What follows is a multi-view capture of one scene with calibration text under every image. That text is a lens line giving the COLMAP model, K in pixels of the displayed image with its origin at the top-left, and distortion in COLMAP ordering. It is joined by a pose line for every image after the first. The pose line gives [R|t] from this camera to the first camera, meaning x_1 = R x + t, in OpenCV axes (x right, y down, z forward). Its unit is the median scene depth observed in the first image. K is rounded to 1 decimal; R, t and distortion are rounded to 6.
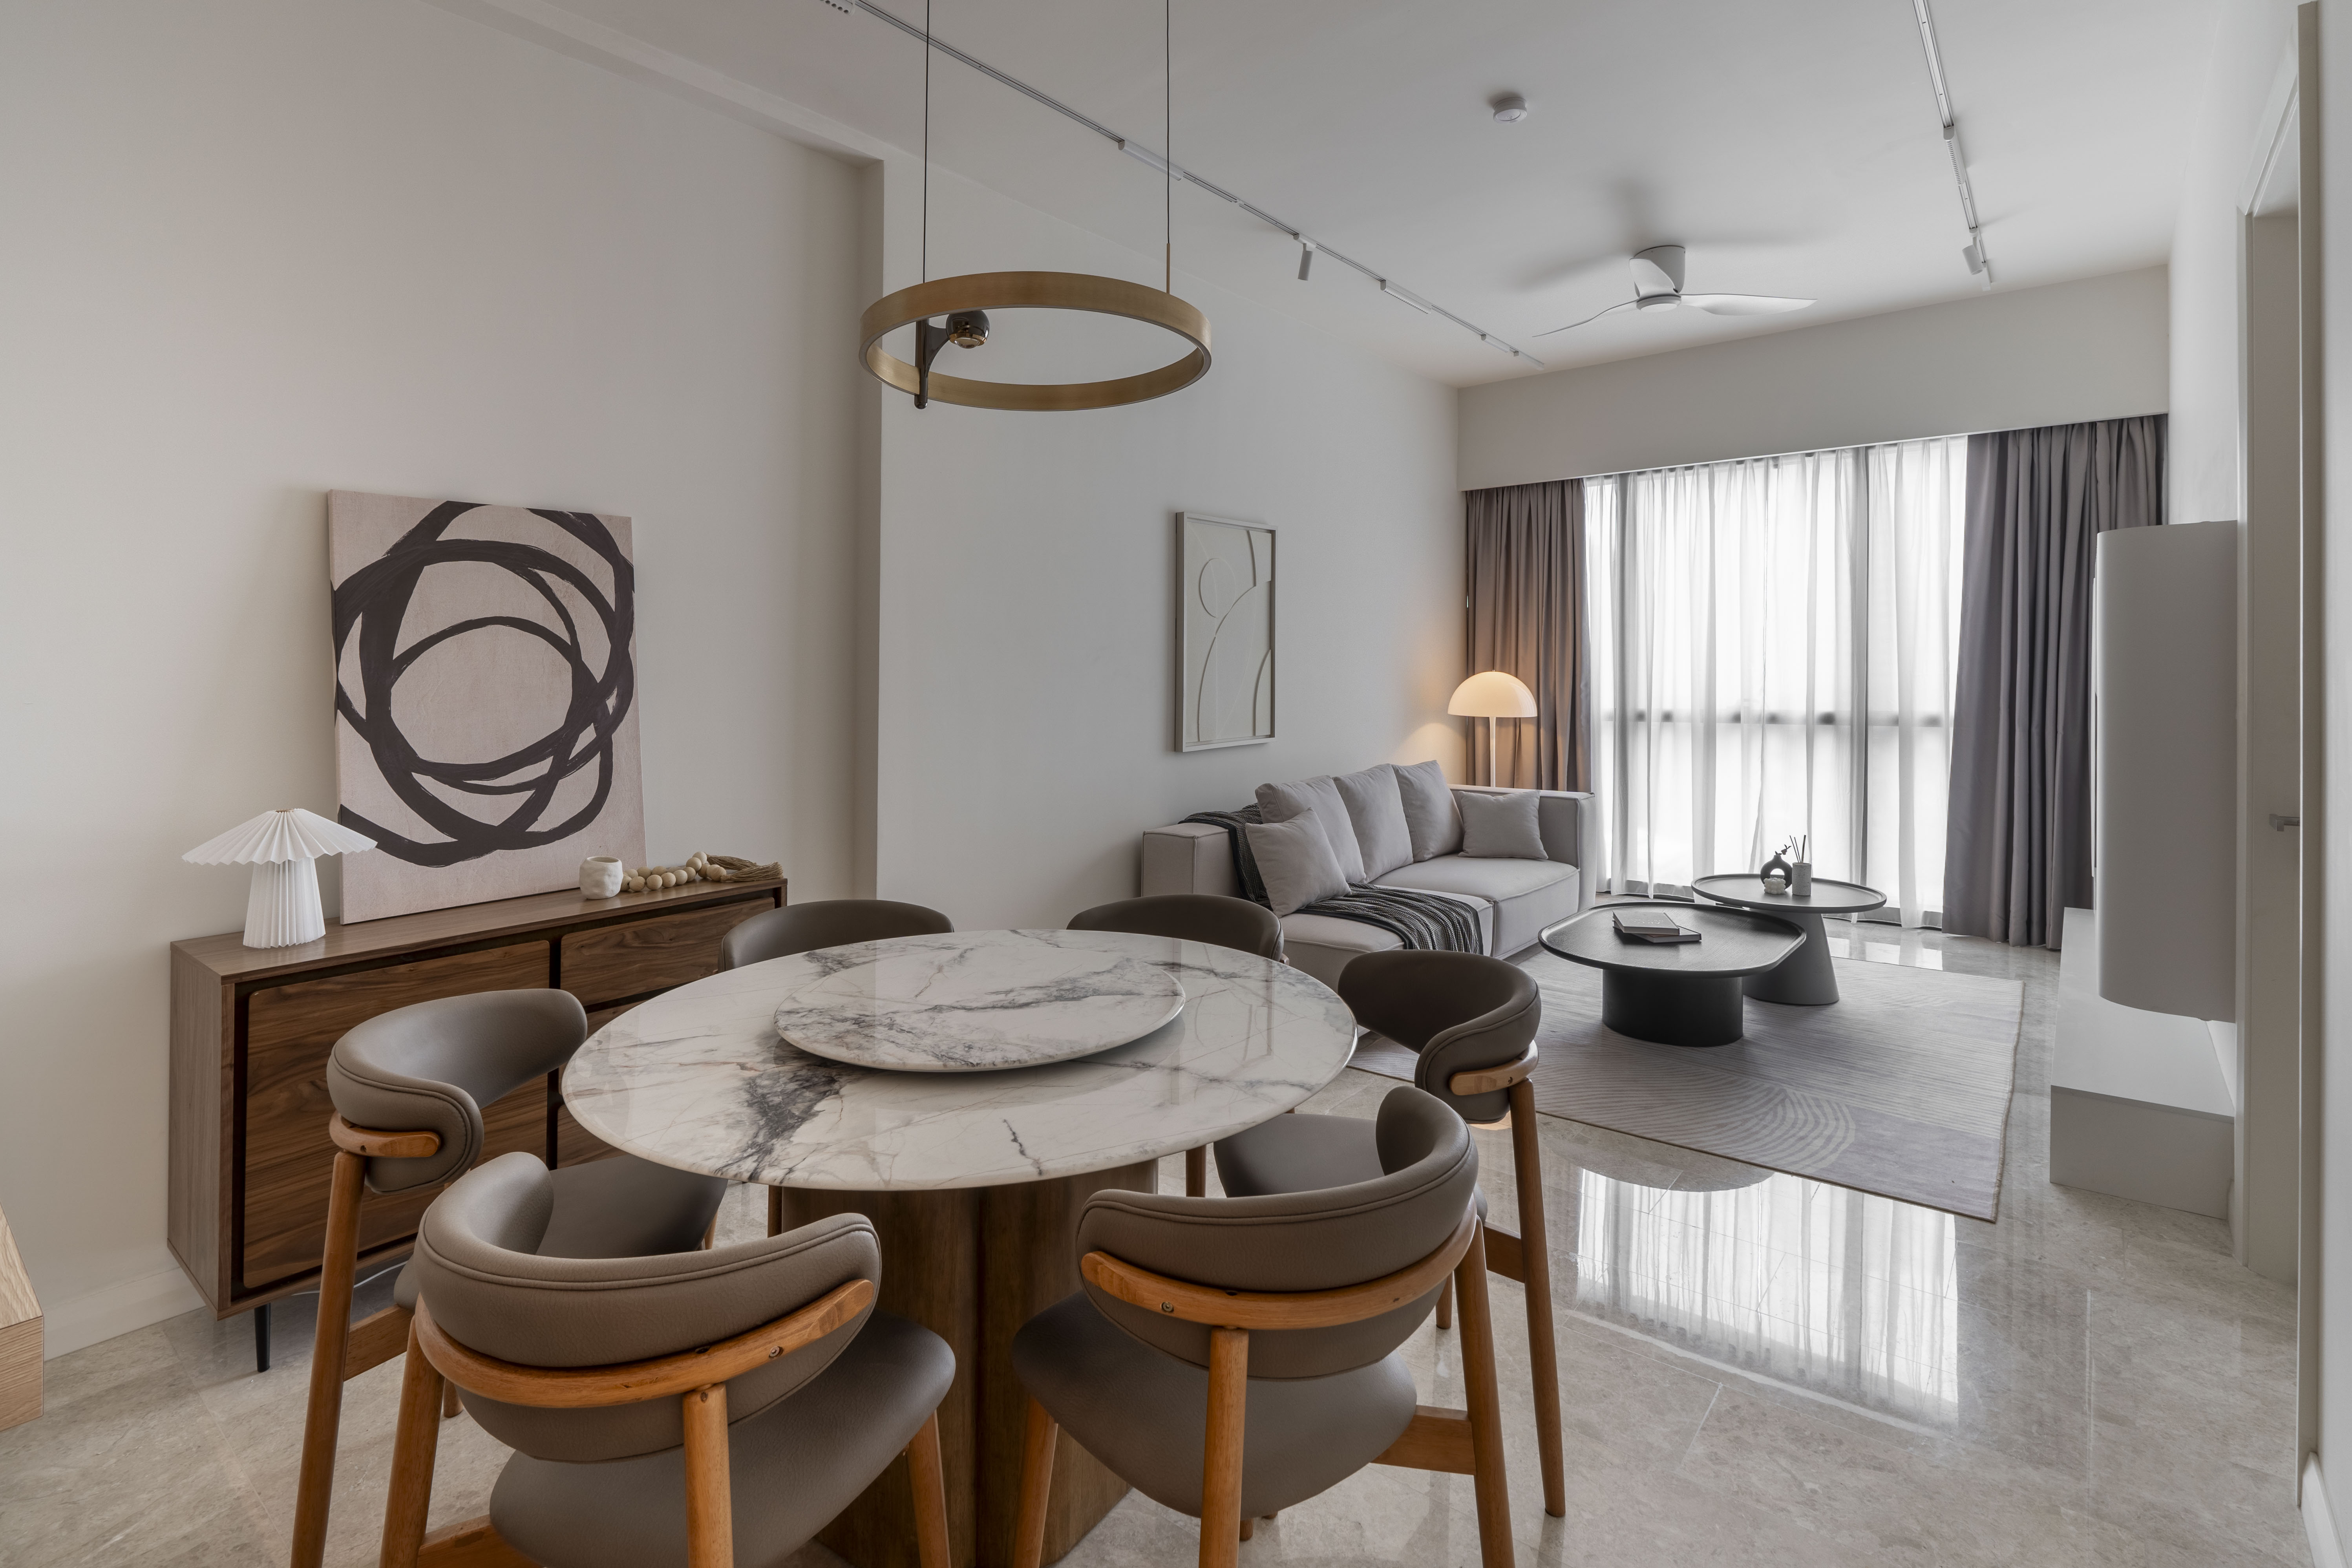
lens RADIAL K [[1109.2, 0, 1178.2], [0, 1109.2, 713.2], [0, 0, 1]] dist [0.001334, 0.000398]
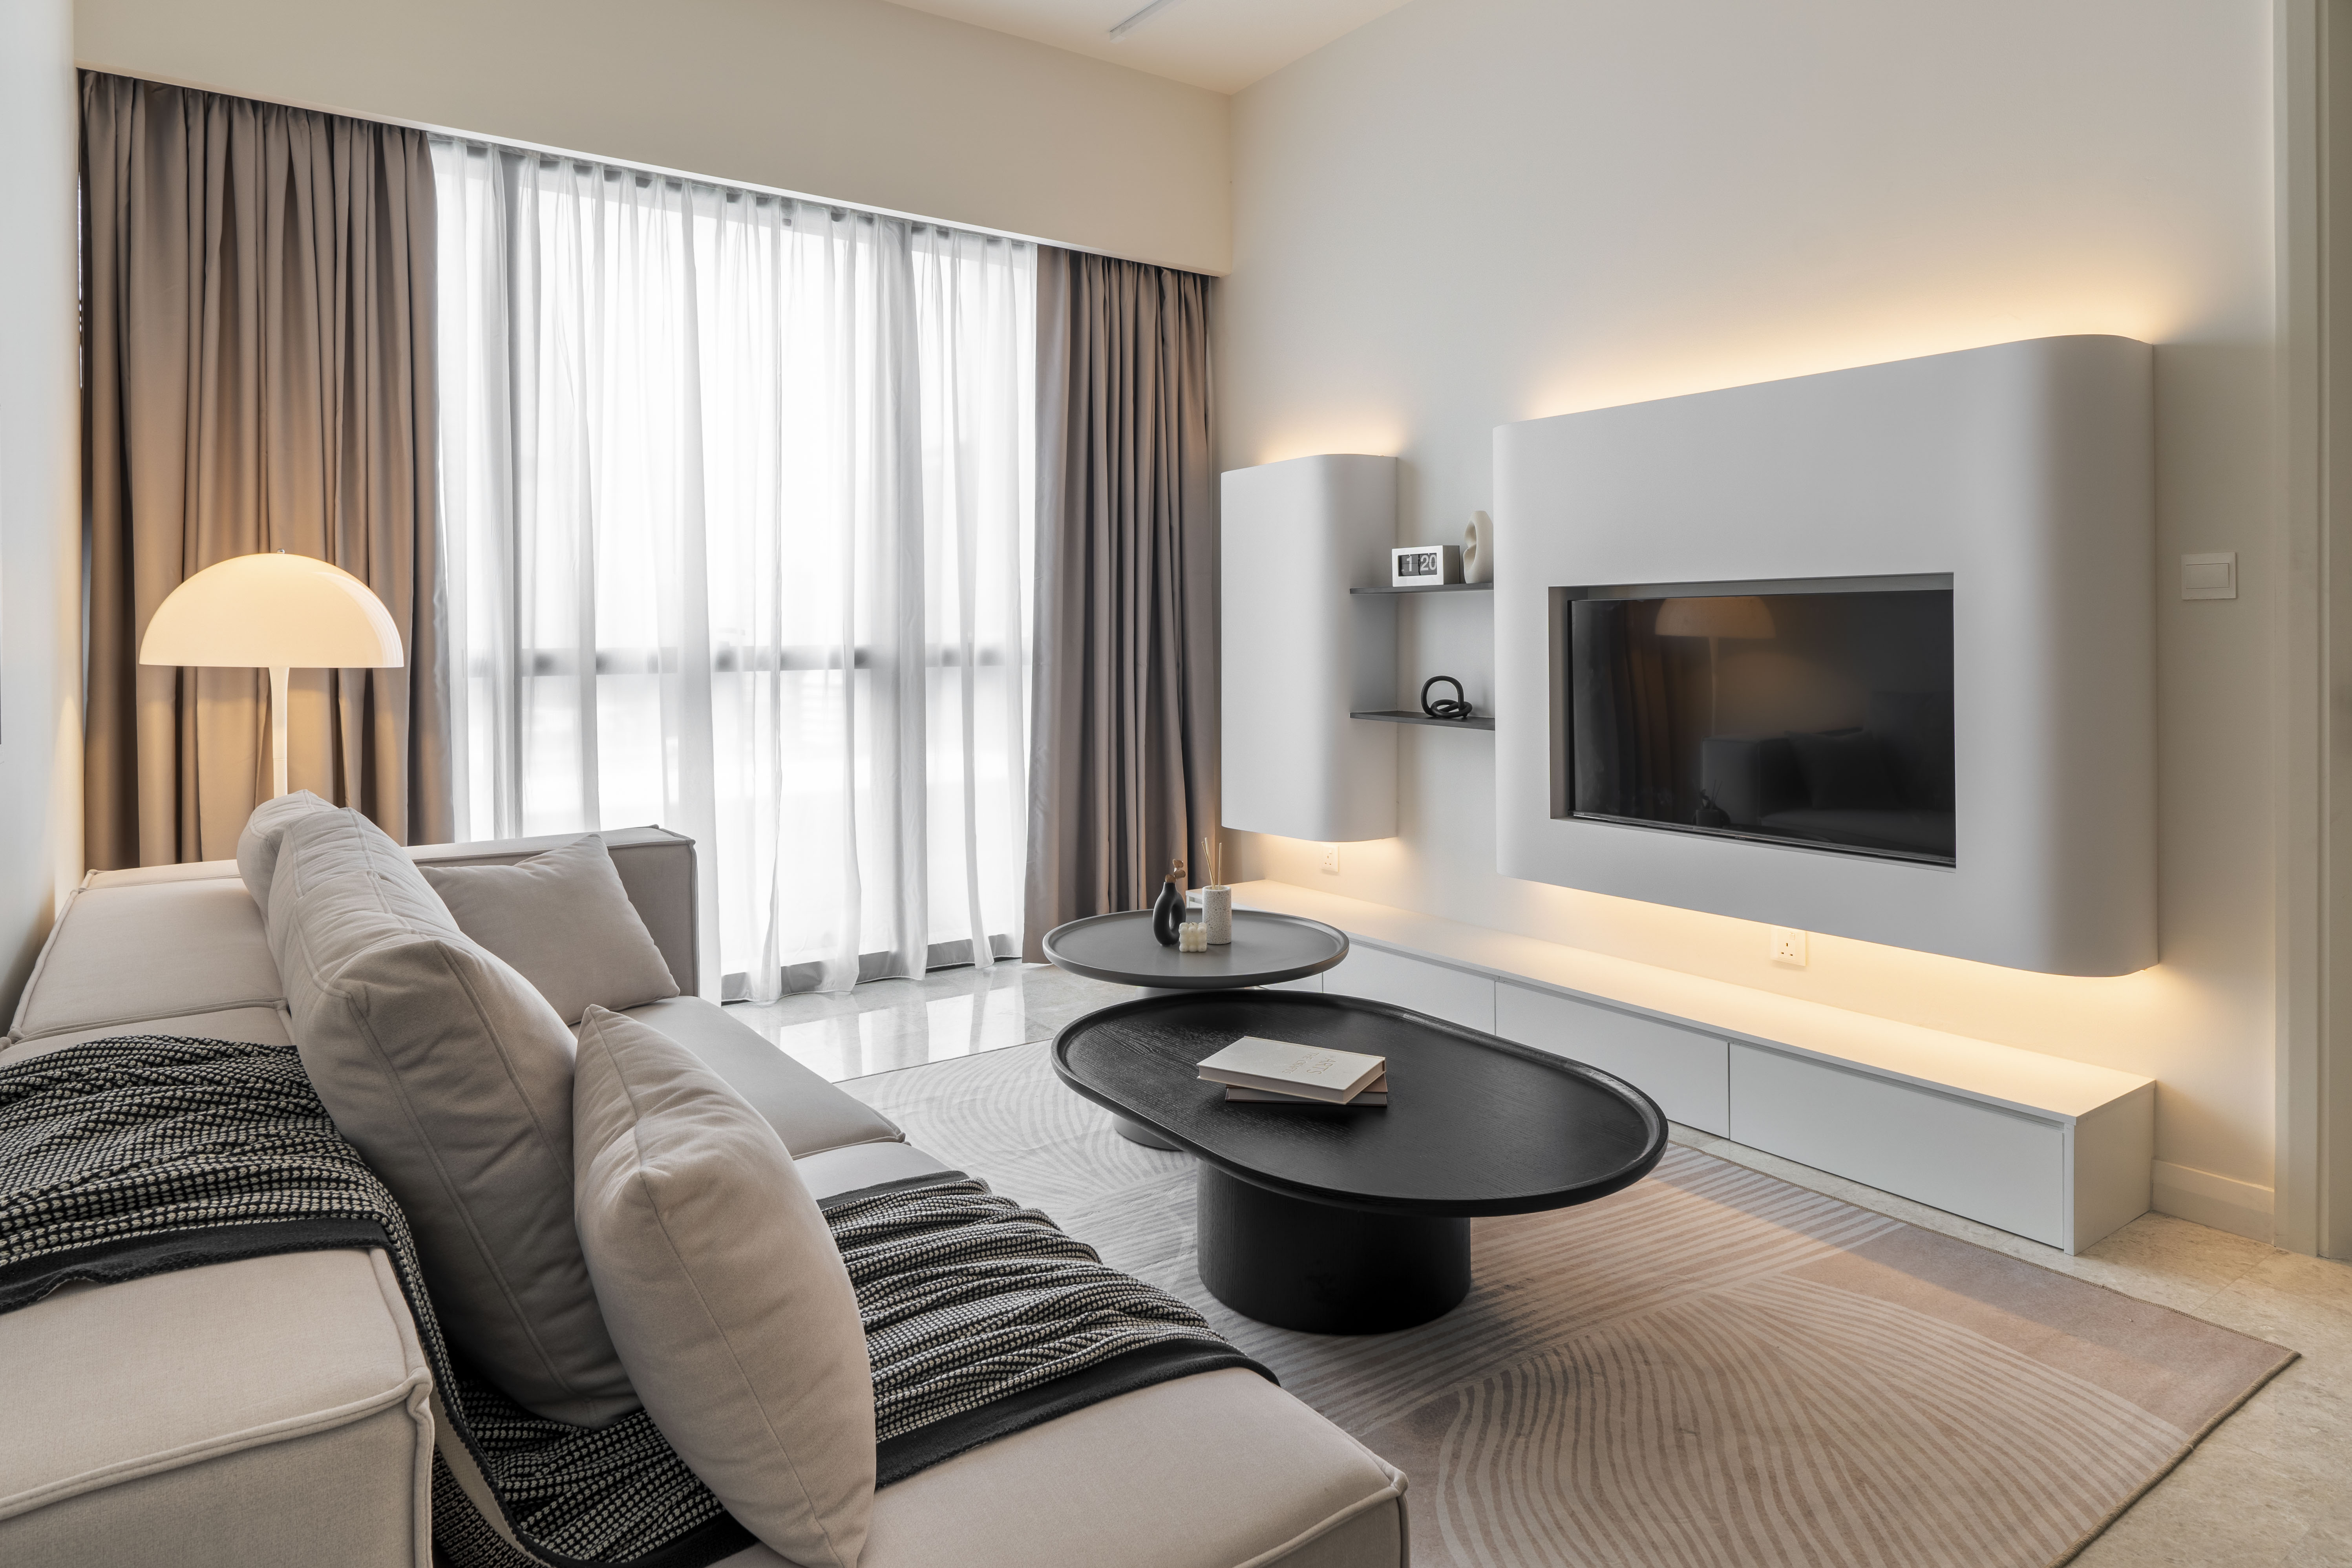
lens RADIAL K [[1383.7, 0, 1142.6], [0, 1383.7, 664.1], [0, 0, 1]] dist [0.000733, -0.000611]
pose [[0.285120, -0.014903, 0.958376, -0.109119], [0.039638, 0.999207, 0.003745, 0.013229], [-0.957672, 0.036921, 0.285485, 0.681333]]
